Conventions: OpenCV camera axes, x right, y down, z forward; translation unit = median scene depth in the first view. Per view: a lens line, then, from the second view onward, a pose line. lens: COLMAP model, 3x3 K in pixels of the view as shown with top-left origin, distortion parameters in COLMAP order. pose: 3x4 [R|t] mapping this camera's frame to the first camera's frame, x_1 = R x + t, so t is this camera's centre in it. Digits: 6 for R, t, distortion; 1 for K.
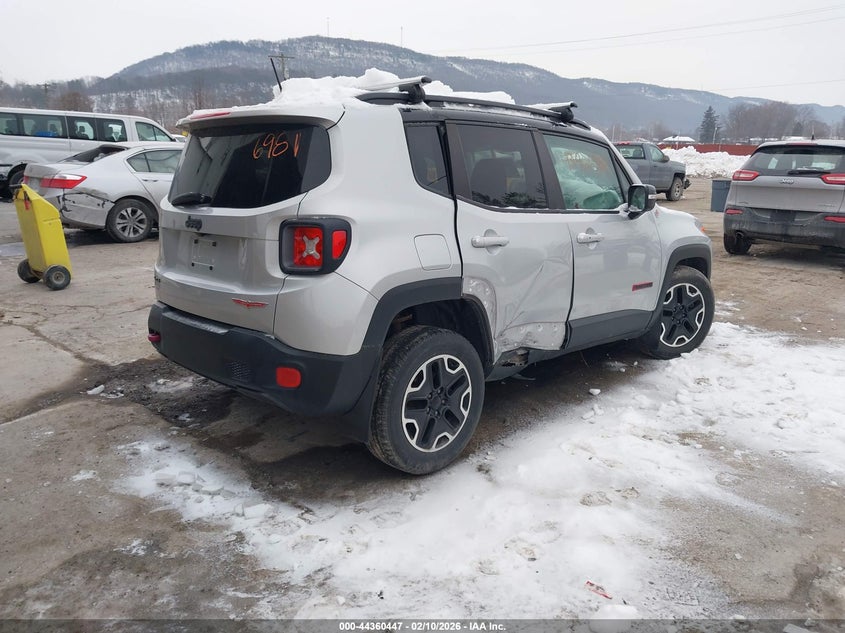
lens RADIAL K [[674.7, 0, 436.0], [0, 674.7, 317.5], [0, 0, 1]] dist [0.005027, -0.001316]
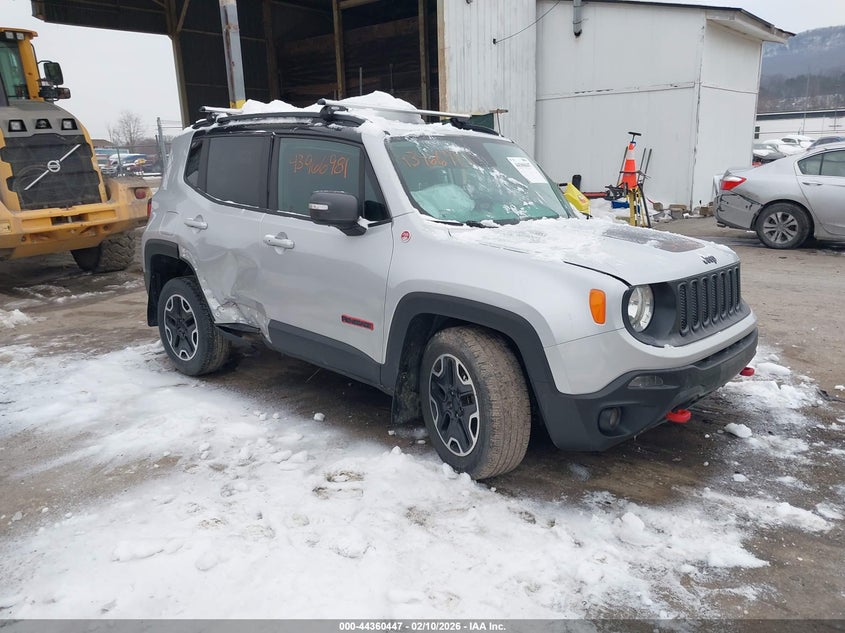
lens RADIAL K [[663.0, 0, 414.4], [0, 663.0, 337.9], [0, 0, 1]] dist [-0.001173, -0.004777]
pose [[0.026424, 0.242914, -0.969688, 1.233153], [-0.214874, 0.948733, 0.231809, -0.257996], [0.976284, 0.202235, 0.077266, 1.189854]]
